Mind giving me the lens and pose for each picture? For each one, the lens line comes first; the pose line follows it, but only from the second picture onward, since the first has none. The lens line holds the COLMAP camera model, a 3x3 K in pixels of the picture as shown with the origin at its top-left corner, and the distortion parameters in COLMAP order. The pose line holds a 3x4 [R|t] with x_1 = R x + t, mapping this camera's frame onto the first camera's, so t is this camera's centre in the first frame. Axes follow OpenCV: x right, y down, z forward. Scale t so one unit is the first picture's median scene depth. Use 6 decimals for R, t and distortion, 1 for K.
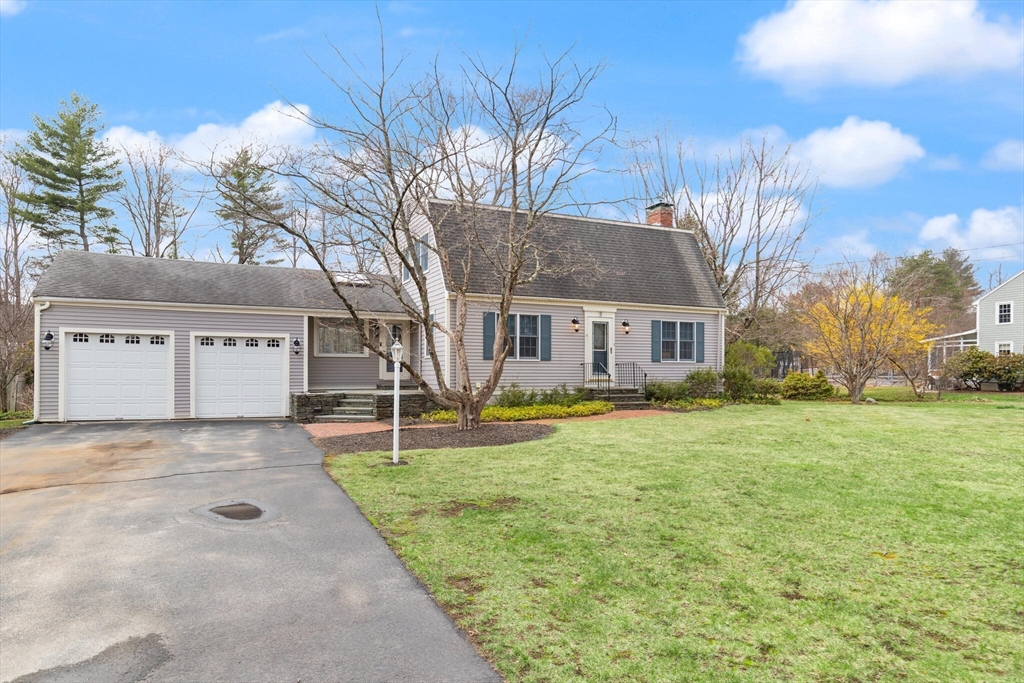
lens RADIAL K [[599.6, 0, 512.1], [0, 599.6, 349.2], [0, 0, 1]] dist [0.001459, 0.000552]
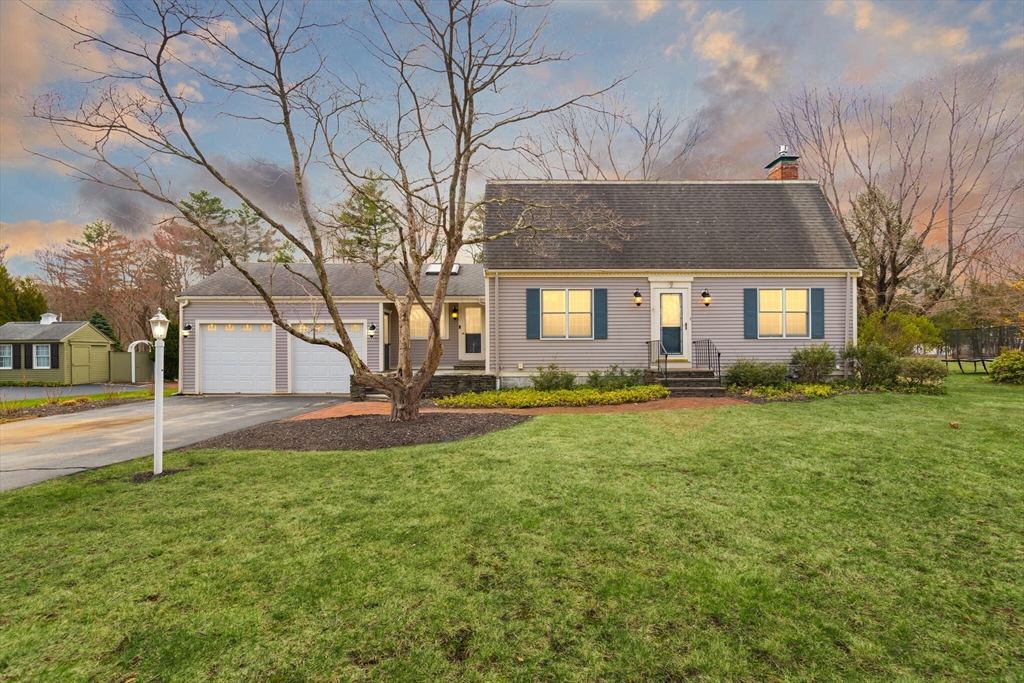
lens RADIAL K [[466.3, 0, 511.6], [0, 466.3, 336.1], [0, 0, 1]] dist [0.003592, 0.000625]
pose [[0.917376, -0.021668, -0.397431, 0.208152], [0.021957, 0.999752, -0.003824, 0.013992], [0.397415, -0.005219, 0.917624, 0.297880]]
